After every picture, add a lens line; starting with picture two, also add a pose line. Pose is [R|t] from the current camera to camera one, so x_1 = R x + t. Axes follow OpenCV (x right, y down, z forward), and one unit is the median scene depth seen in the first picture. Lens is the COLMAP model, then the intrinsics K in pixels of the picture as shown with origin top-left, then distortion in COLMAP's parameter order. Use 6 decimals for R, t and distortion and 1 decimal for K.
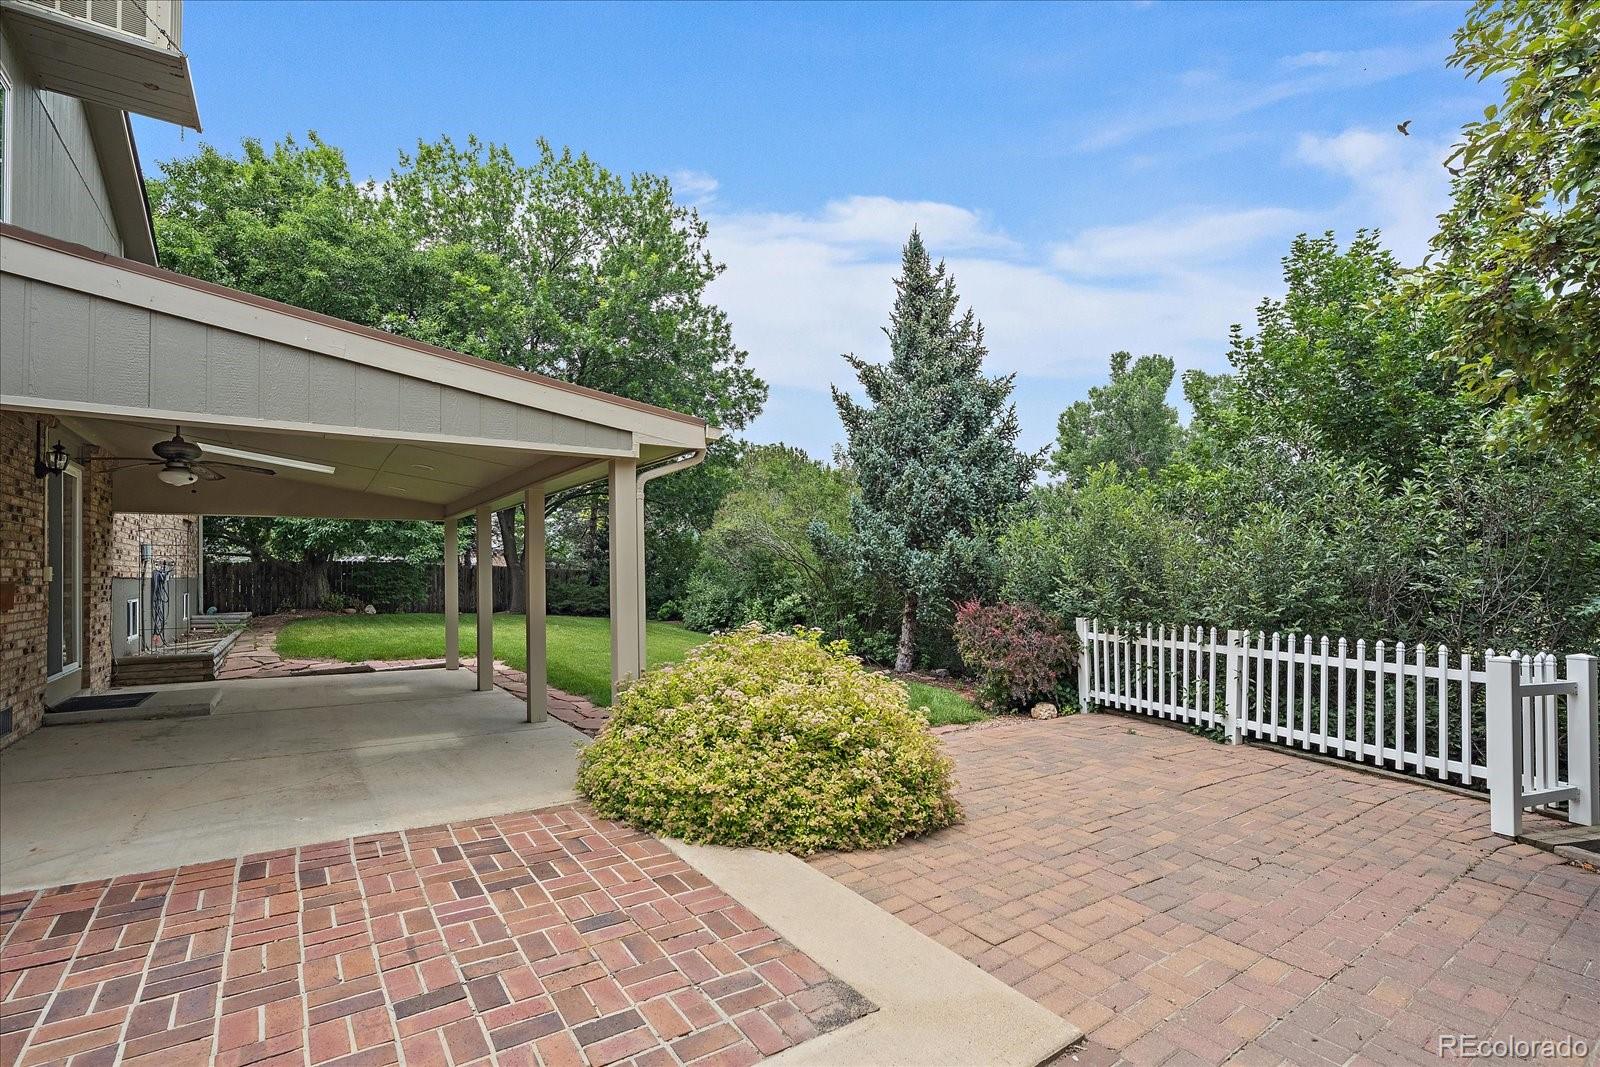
lens RADIAL K [[727.6, 0, 770.9], [0, 727.6, 559.3], [0, 0, 1]] dist [-0.001757, -0.000445]
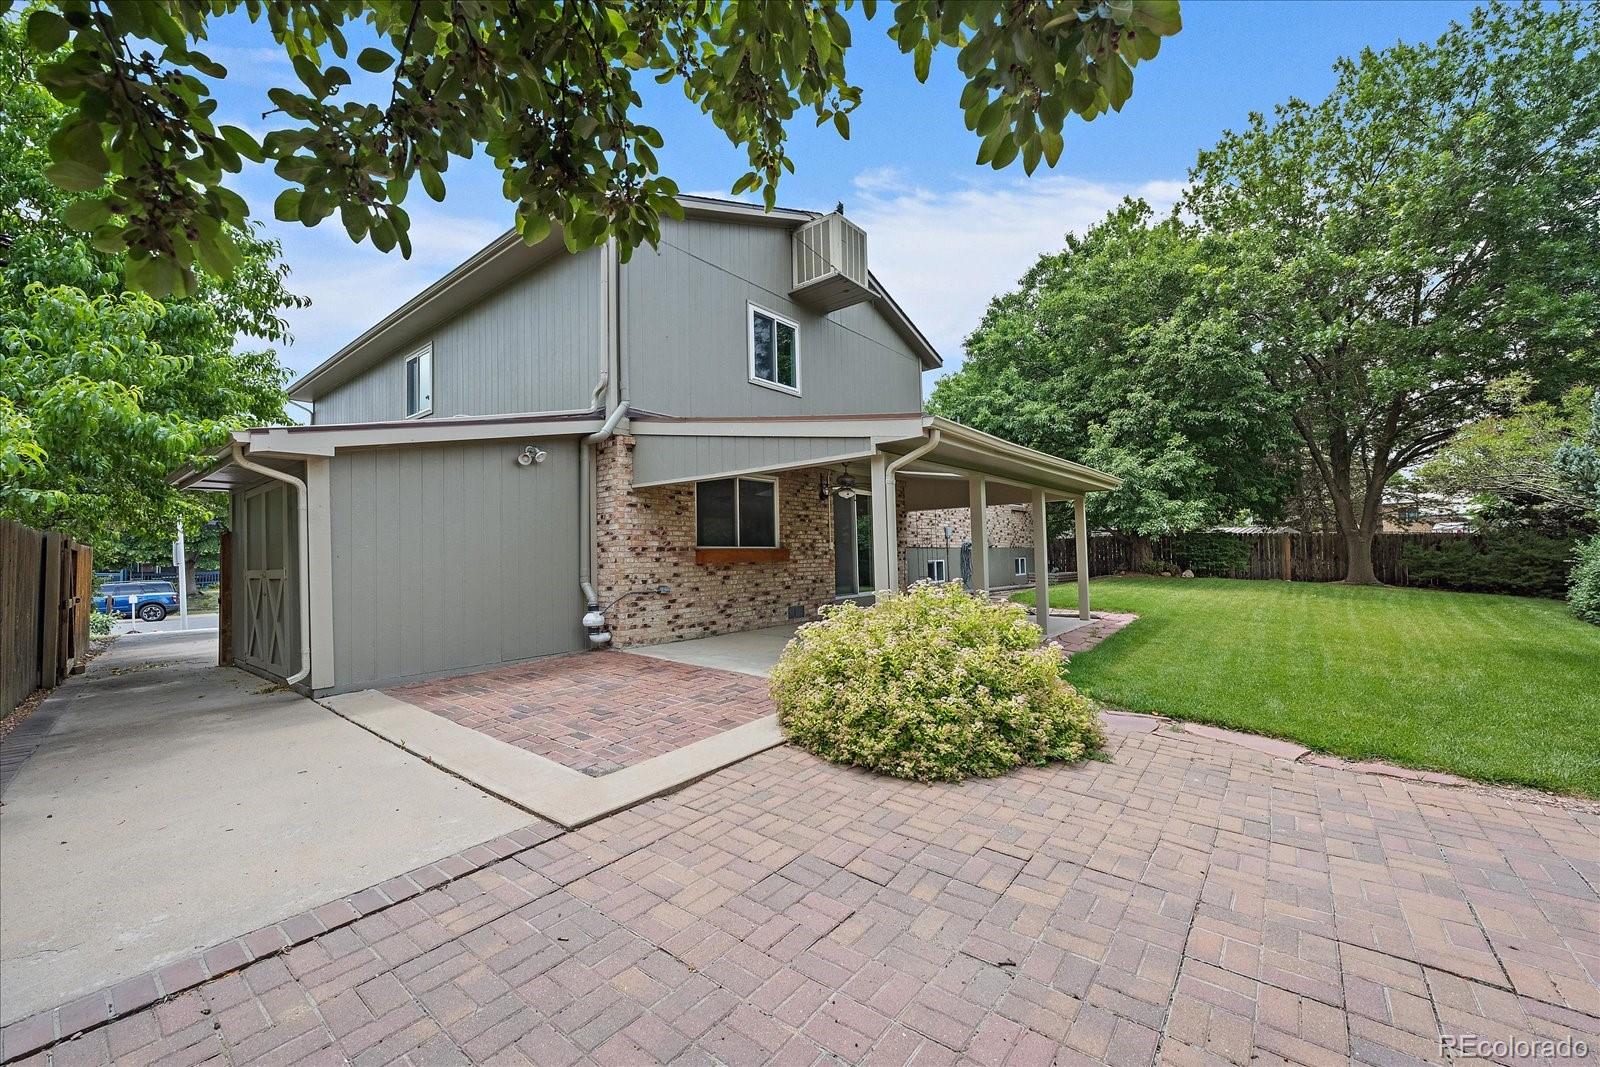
lens RADIAL K [[608.2, 0, 798.0], [0, 608.2, 542.7], [0, 0, 1]] dist [-0.003465, -0.000119]
pose [[0.301901, -0.017968, -0.953170, 1.168550], [0.032915, 0.999423, -0.008415, 0.042044], [0.952771, -0.028834, 0.302318, 0.692981]]
